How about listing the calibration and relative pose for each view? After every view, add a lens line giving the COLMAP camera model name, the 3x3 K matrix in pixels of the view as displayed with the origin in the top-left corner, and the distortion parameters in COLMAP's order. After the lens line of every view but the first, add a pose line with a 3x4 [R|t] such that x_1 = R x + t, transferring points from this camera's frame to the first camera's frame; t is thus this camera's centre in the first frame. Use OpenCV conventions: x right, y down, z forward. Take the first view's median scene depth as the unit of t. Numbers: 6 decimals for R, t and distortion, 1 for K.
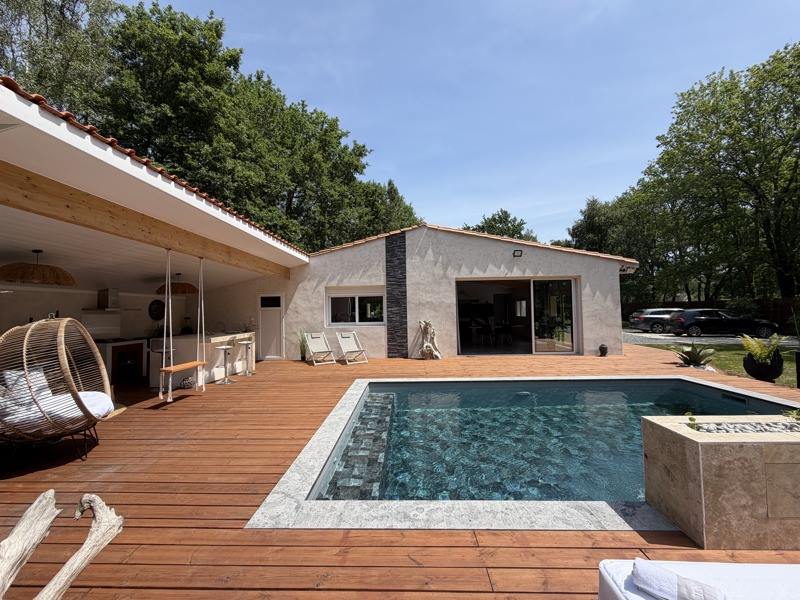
lens RADIAL K [[318.2, 0, 398.1], [0, 318.2, 301.7], [0, 0, 1]] dist [-0.000254, -0.000262]
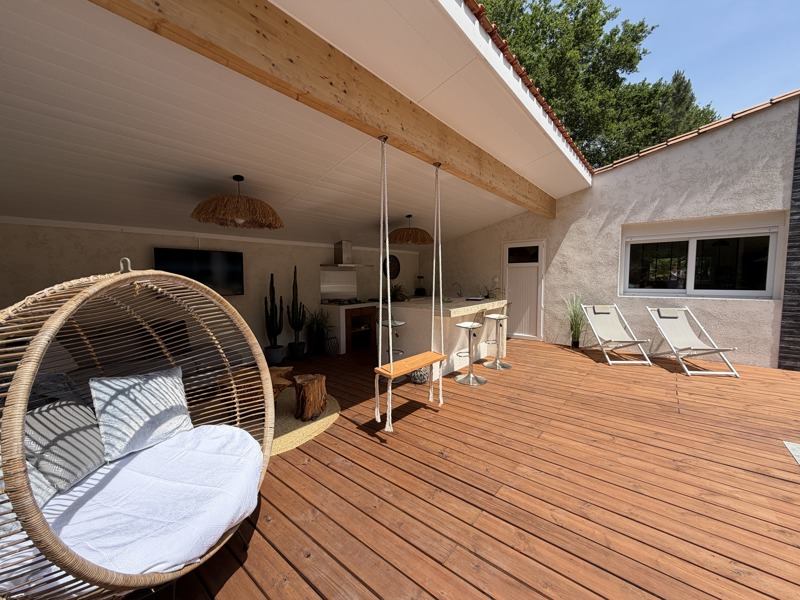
lens RADIAL K [[318.2, 0, 398.1], [0, 318.2, 301.7], [0, 0, 1]] dist [-0.000254, -0.000262]
pose [[0.787329, 0.061235, -0.613484, -0.192959], [0.014845, 0.992884, 0.118158, 0.016410], [0.616354, -0.102136, 0.780817, 0.302959]]
